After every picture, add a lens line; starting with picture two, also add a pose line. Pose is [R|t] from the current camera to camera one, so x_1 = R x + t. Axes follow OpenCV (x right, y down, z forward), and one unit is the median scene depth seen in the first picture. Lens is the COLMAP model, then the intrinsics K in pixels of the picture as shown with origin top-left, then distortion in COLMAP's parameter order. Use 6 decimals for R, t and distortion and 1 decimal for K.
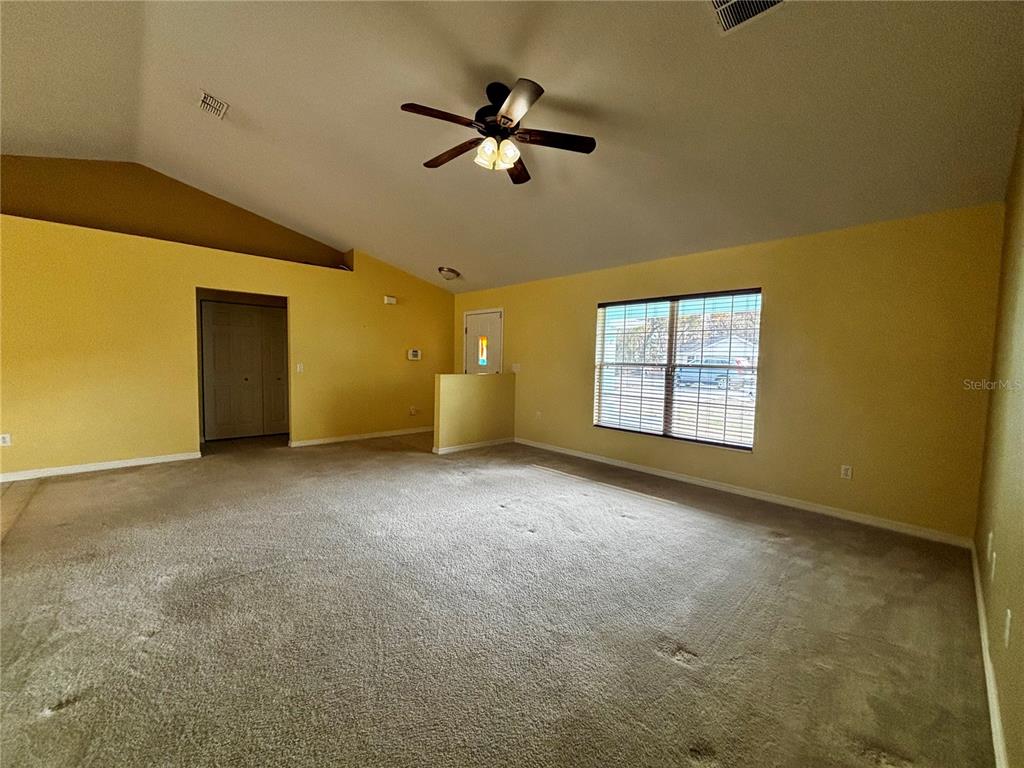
lens RADIAL K [[409.3, 0, 509.3], [0, 409.3, 384.9], [0, 0, 1]] dist [0.003611, -0.001853]
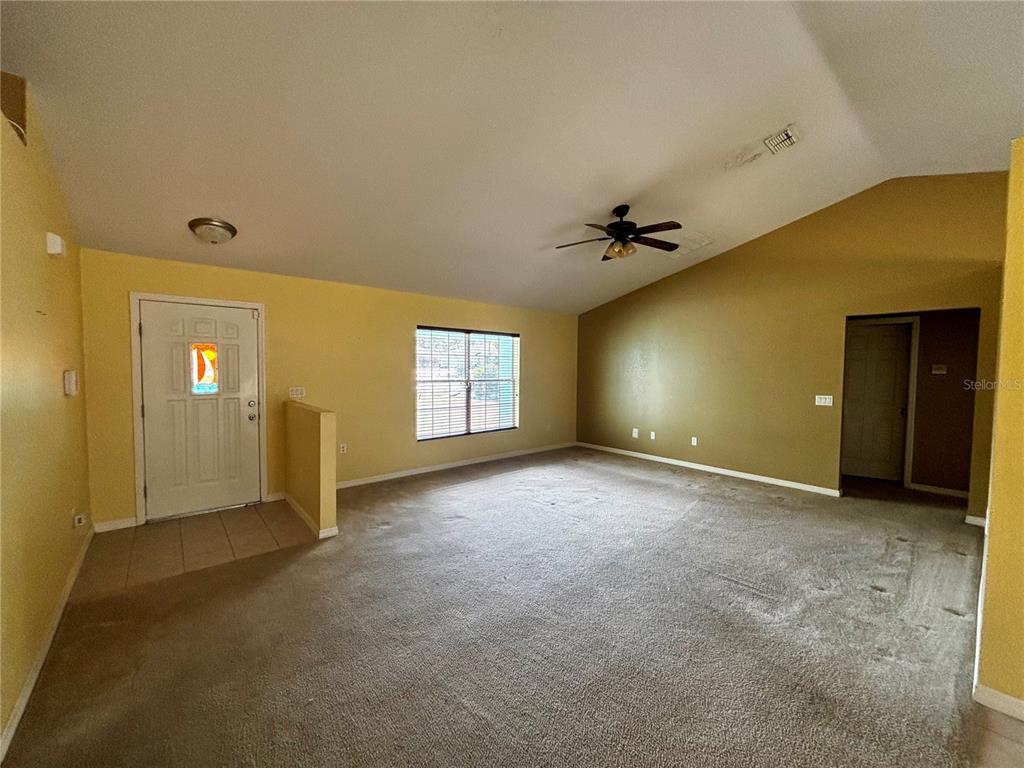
lens RADIAL K [[409.3, 0, 510.7], [0, 409.3, 383.3], [0, 0, 1]] dist [0.003611, -0.001853]
pose [[0.029892, -0.053937, 0.998097, -0.875244], [0.060655, 0.996801, 0.052051, -0.093703], [-0.997711, 0.058983, 0.033068, 0.760216]]
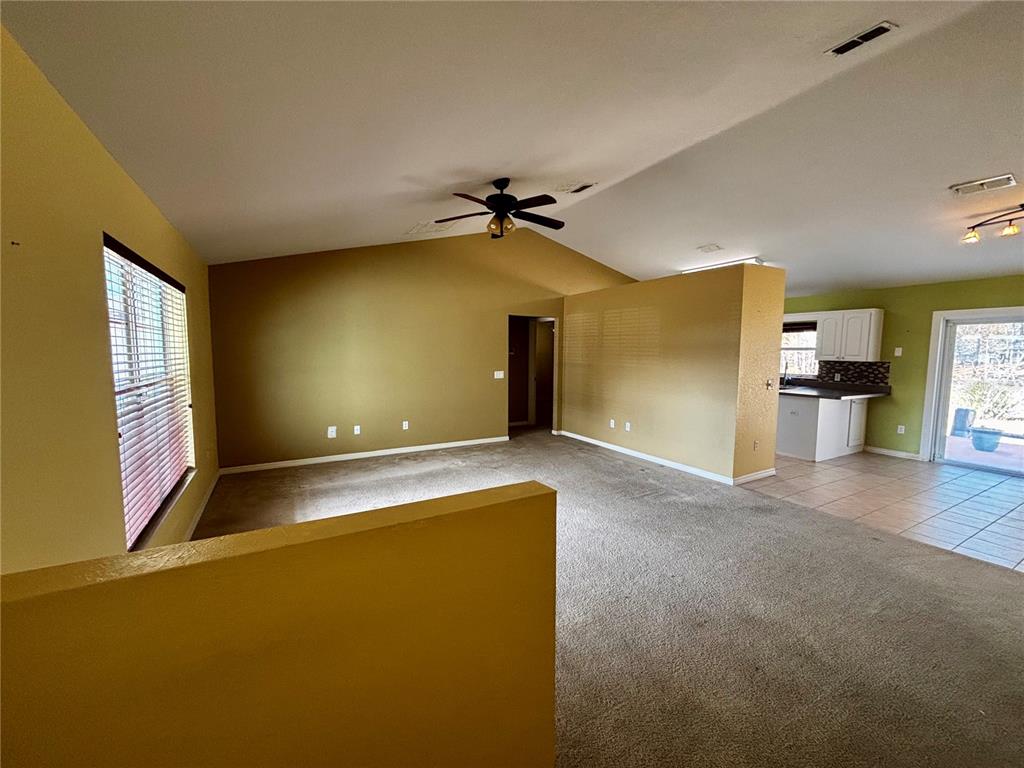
lens RADIAL K [[409.3, 0, 504.3], [0, 409.3, 381.2], [0, 0, 1]] dist [0.003611, -0.001853]
pose [[-0.971523, -0.032607, 0.234691, -0.226796], [0.001214, 0.989788, 0.142545, -0.126739], [-0.236942, 0.138771, -0.961562, 1.334564]]
